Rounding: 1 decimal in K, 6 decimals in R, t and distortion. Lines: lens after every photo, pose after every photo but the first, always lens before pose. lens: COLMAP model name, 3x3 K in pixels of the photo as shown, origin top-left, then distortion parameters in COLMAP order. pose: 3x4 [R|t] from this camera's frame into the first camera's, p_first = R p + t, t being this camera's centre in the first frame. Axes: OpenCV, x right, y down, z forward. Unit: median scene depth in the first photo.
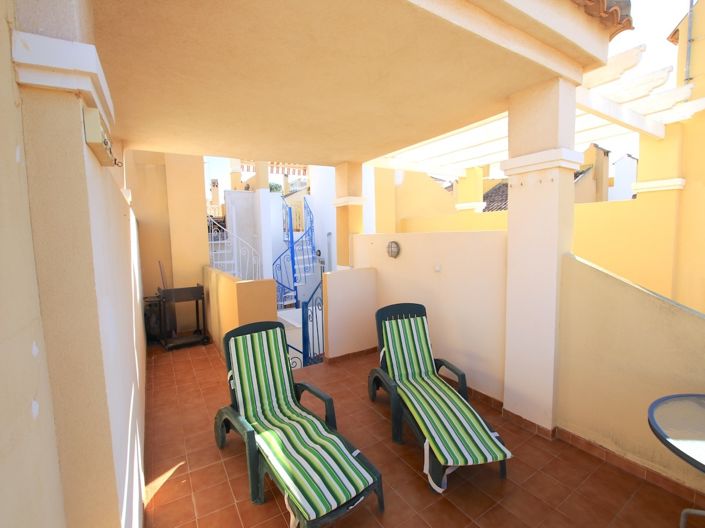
lens RADIAL K [[333.9, 0, 356.4], [0, 333.9, 254.1], [0, 0, 1]] dist [-0.018292, 0.000255]
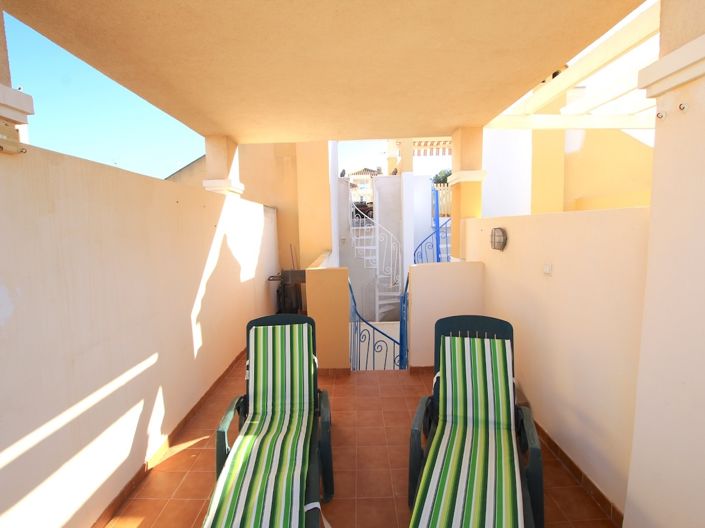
lens RADIAL K [[333.9, 0, 356.4], [0, 333.9, 254.1], [0, 0, 1]] dist [-0.018292, 0.000255]
pose [[0.839825, 0.048797, -0.540660, 0.242703], [-0.027275, 0.998487, 0.047751, -0.006908], [0.542172, -0.025356, 0.839885, 0.227063]]
